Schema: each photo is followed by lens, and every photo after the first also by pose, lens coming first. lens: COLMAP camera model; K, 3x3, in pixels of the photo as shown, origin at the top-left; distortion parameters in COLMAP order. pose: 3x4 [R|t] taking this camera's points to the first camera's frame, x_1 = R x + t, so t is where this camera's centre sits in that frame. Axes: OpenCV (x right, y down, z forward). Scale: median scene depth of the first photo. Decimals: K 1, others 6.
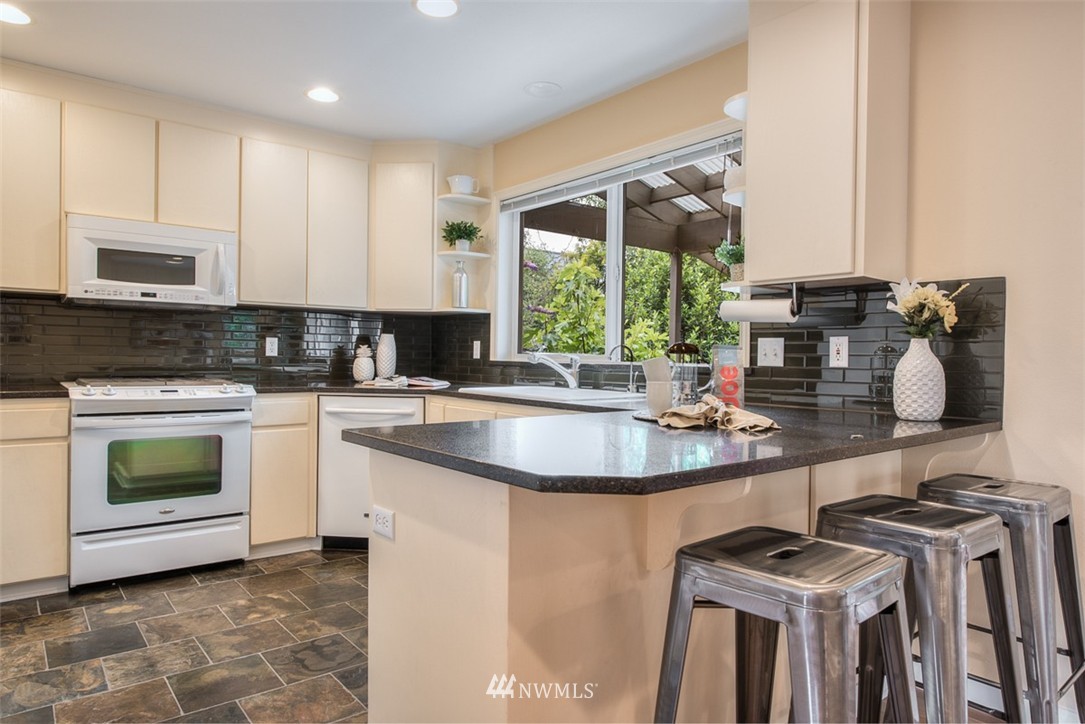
lens RADIAL K [[686.0, 0, 542.9], [0, 686.0, 361.9], [0, 0, 1]] dist [0.001283, 0.003204]
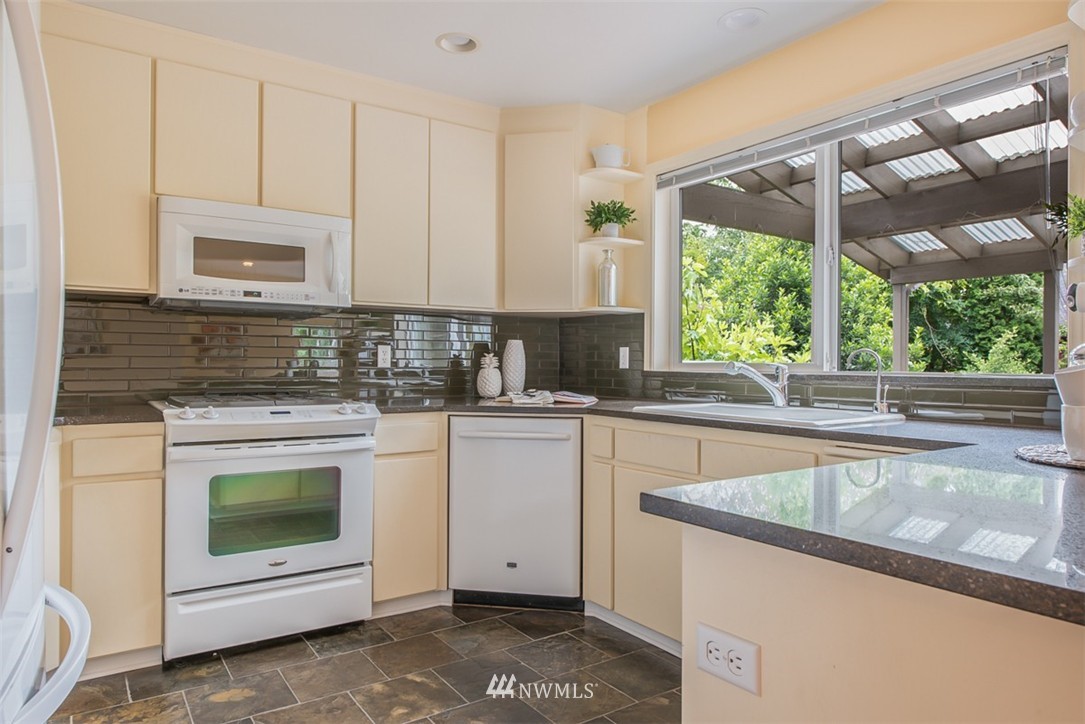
lens RADIAL K [[703.0, 0, 542.0], [0, 703.0, 361.0], [0, 0, 1]] dist [0.005916, -0.000355]
pose [[0.996985, -0.009045, -0.077061, -0.162892], [0.008029, 0.999877, -0.013488, -0.004001], [0.077174, 0.012829, 0.996935, 0.188635]]
